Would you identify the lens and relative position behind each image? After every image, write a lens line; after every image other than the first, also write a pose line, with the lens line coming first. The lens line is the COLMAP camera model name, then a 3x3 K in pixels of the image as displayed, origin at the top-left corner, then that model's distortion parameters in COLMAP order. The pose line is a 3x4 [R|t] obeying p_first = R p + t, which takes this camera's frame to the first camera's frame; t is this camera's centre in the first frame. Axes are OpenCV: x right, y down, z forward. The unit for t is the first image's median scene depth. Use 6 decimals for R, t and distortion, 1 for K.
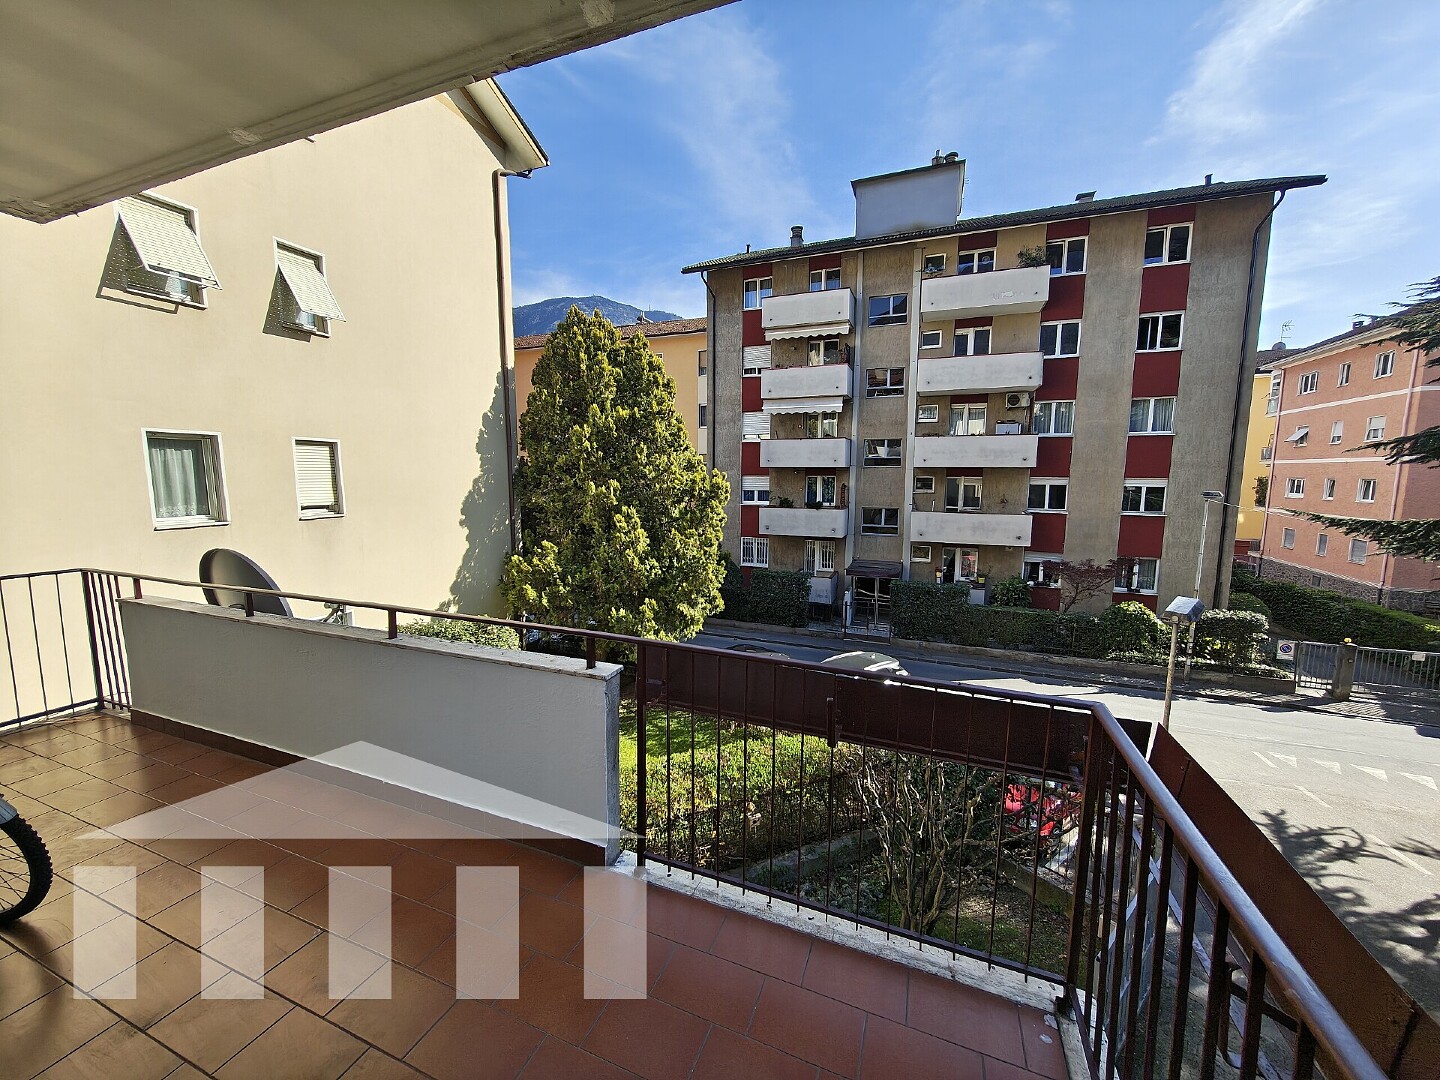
lens RADIAL K [[545.2, 0, 721.4], [0, 545.2, 536.1], [0, 0, 1]] dist [0.000684, -0.000290]
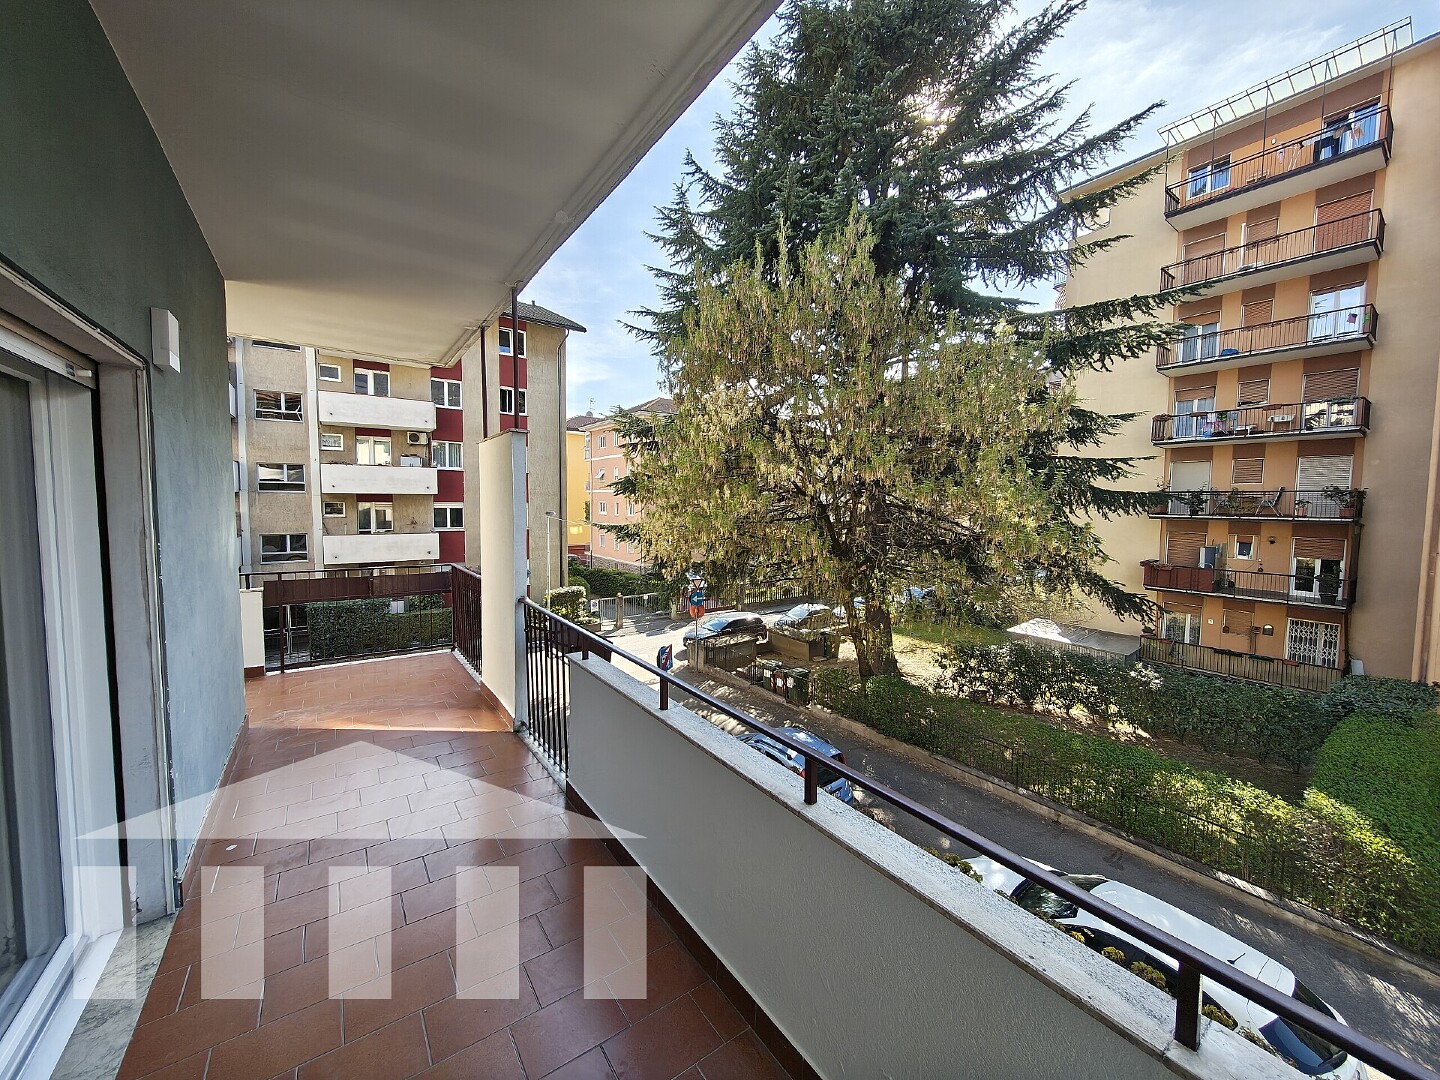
lens RADIAL K [[545.2, 0, 721.1], [0, 545.2, 532.6], [0, 0, 1]] dist [0.000684, -0.000290]
pose [[0.538070, -0.054636, 0.841127, -0.114426], [0.087350, 0.996139, 0.008827, 0.004865], [-0.838362, 0.068723, 0.540765, -0.189385]]
